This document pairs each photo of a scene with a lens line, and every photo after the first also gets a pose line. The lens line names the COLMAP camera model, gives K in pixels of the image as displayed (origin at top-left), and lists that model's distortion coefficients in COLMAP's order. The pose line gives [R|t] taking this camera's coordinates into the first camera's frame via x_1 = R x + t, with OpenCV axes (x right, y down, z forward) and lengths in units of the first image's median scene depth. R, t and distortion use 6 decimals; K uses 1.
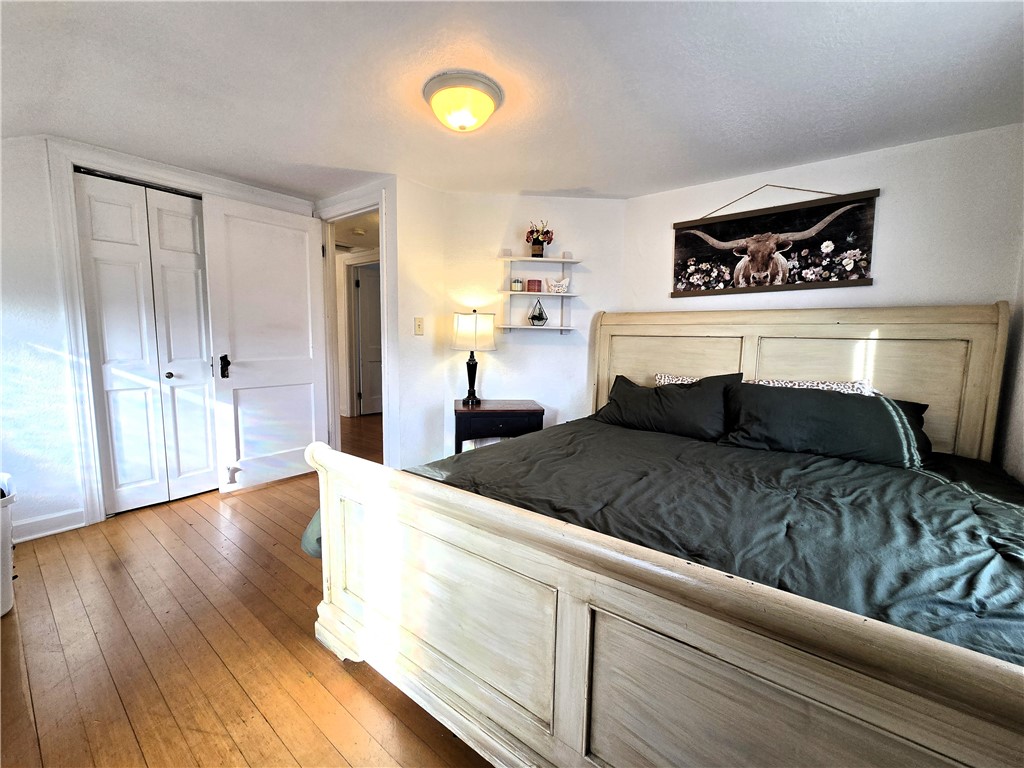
lens RADIAL K [[422.3, 0, 505.1], [0, 422.3, 384.7], [0, 0, 1]] dist [-0.004586, 0.001135]
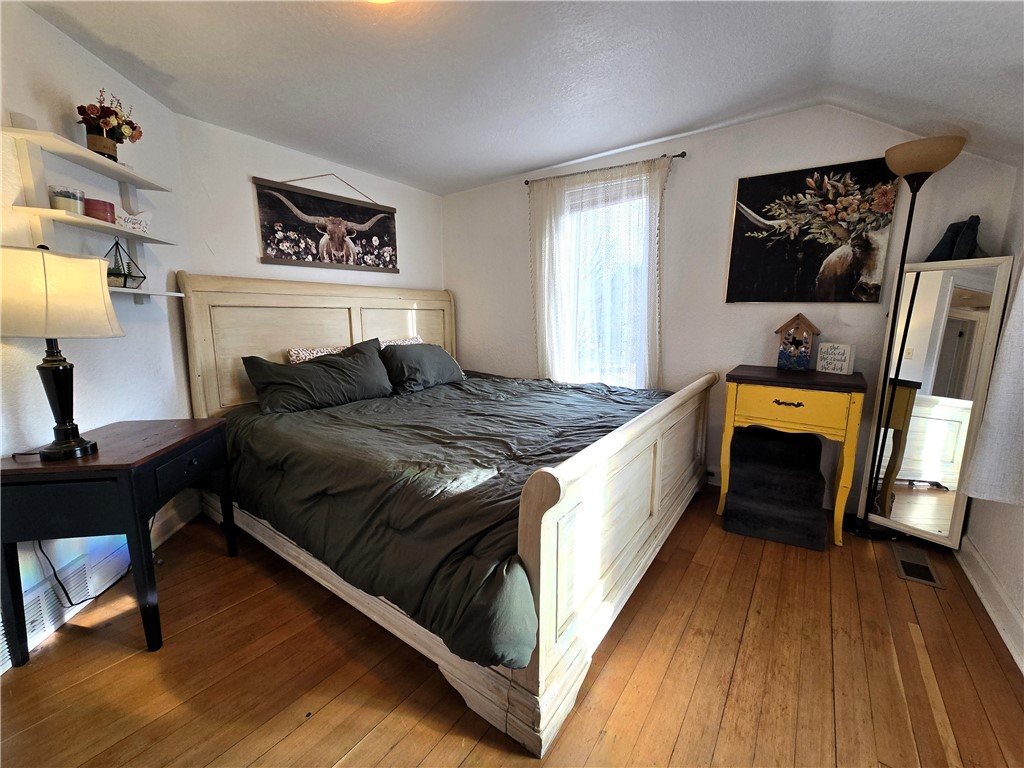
lens RADIAL K [[422.3, 0, 505.6], [0, 422.3, 383.9], [0, 0, 1]] dist [-0.004586, 0.001135]
pose [[-0.039368, -0.176090, 0.983586, -0.602276], [0.111396, 0.977440, 0.179449, -0.067357], [-0.992996, 0.116632, -0.018864, 0.599557]]
